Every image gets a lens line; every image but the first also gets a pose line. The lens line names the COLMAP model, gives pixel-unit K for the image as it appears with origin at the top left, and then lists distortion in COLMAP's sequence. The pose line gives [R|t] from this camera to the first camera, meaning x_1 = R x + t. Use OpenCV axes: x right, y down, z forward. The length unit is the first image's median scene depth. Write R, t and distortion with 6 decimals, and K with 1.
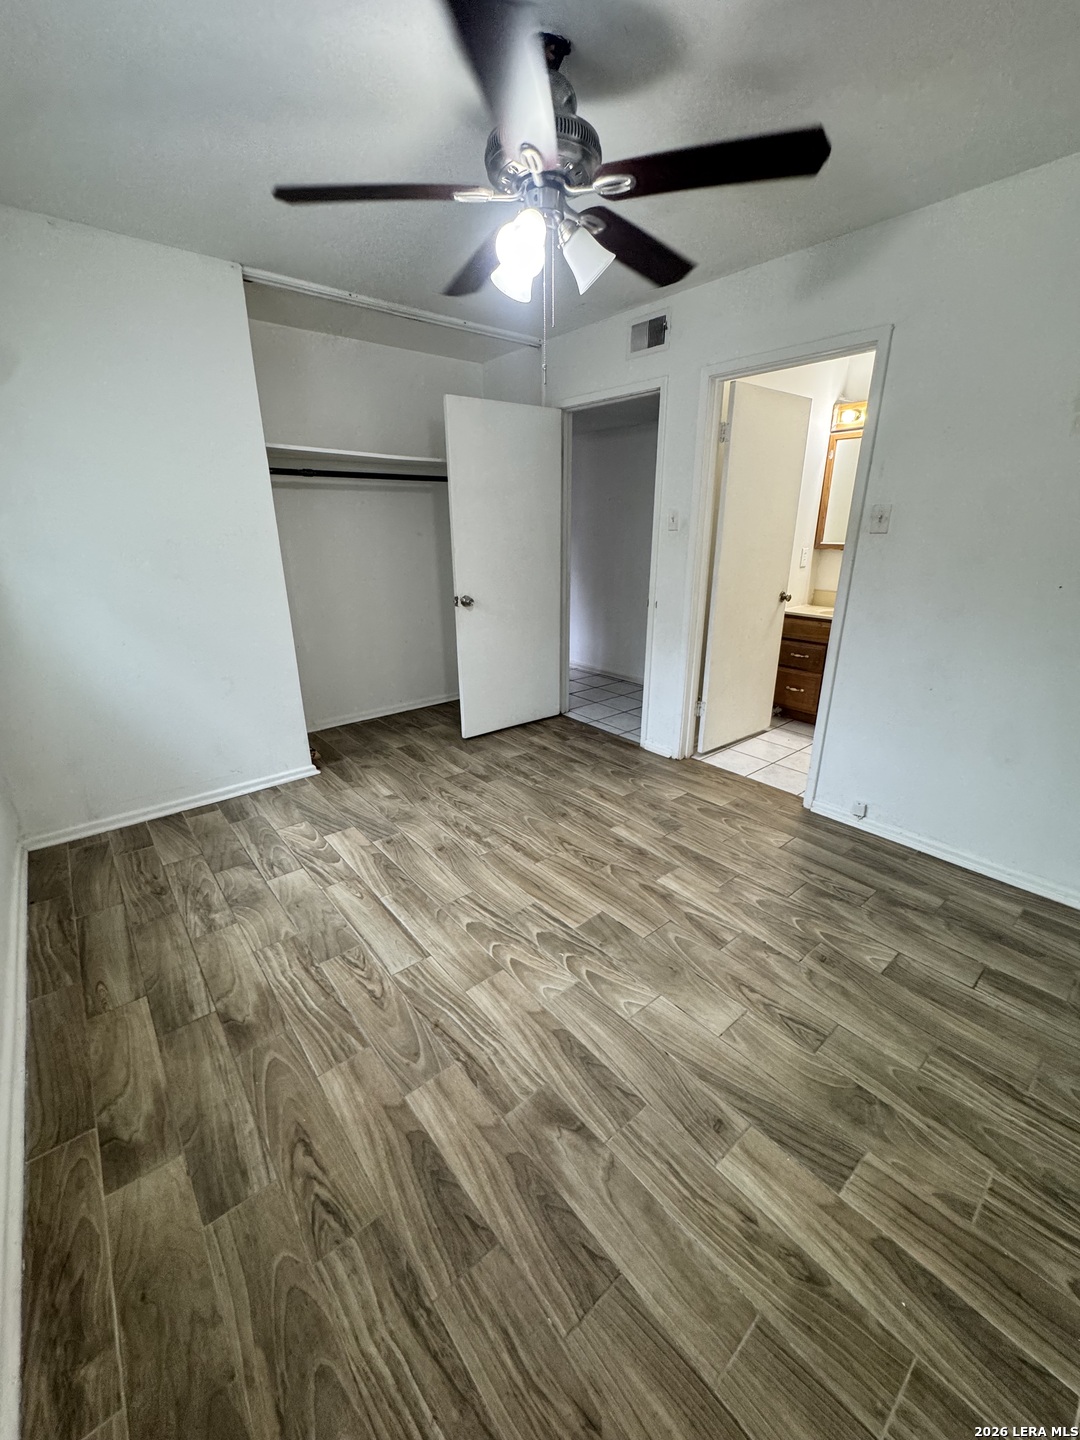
lens RADIAL K [[573.5, 0, 541.2], [0, 573.5, 717.2], [0, 0, 1]] dist [-0.003411, 0.000287]
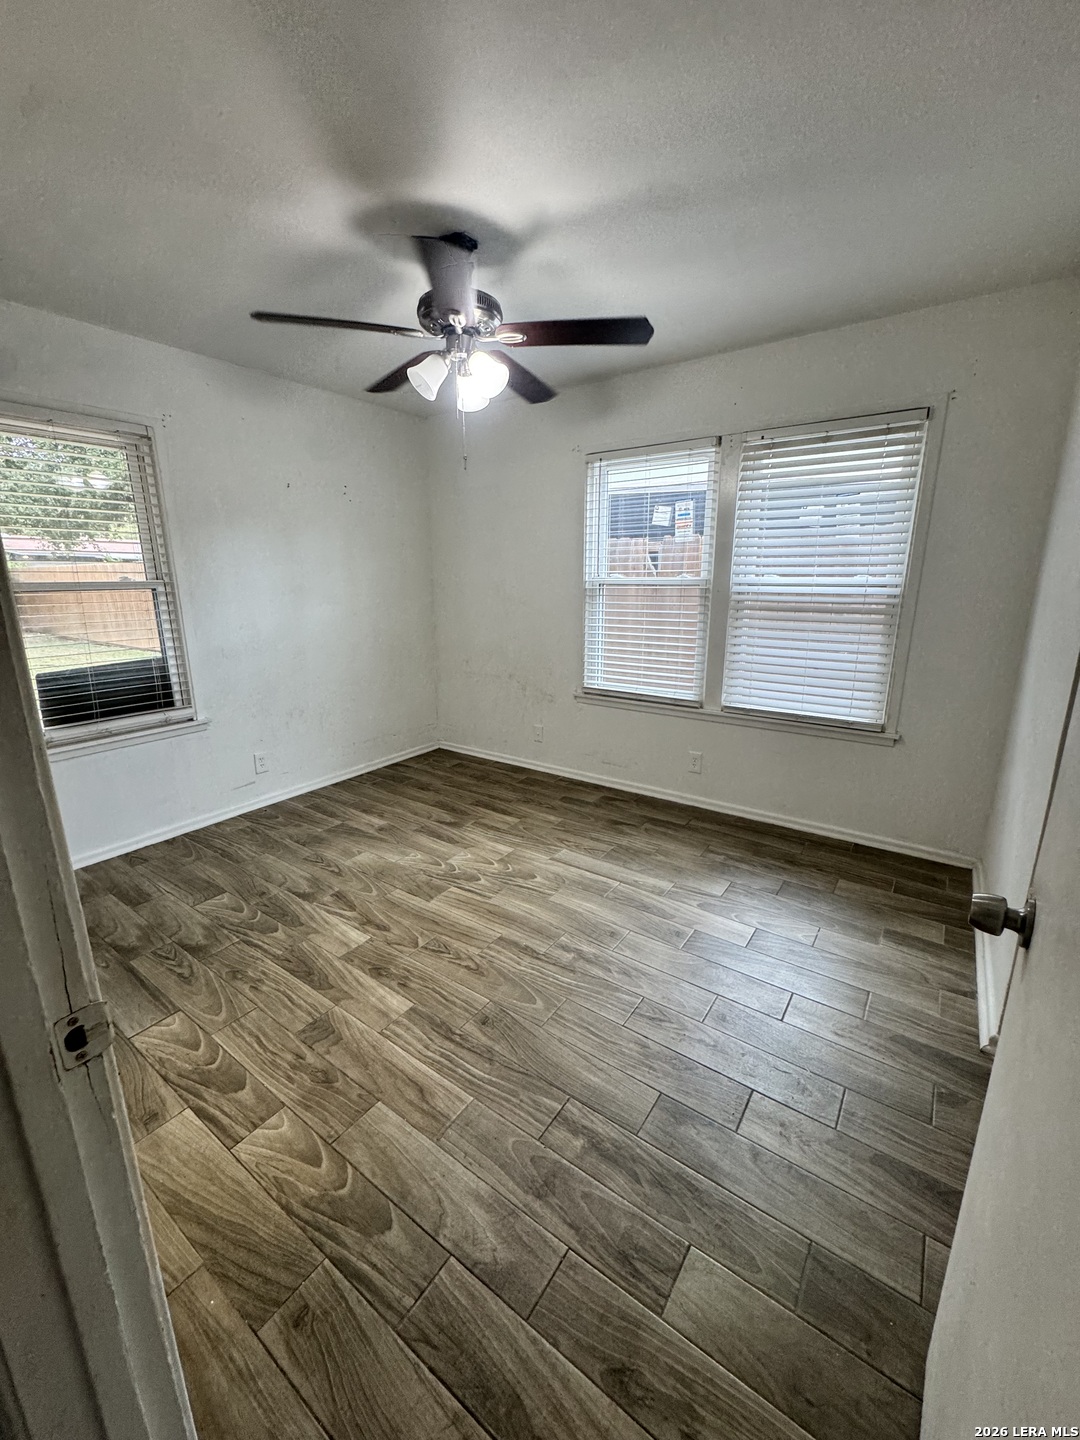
lens RADIAL K [[573.5, 0, 541.2], [0, 573.5, 717.2], [0, 0, 1]] dist [-0.003411, 0.000287]
pose [[-0.965503, 0.069083, -0.251059, 0.159307], [-0.078295, 0.842527, 0.532934, -0.631517], [0.248341, 0.534207, -0.808053, 1.863300]]
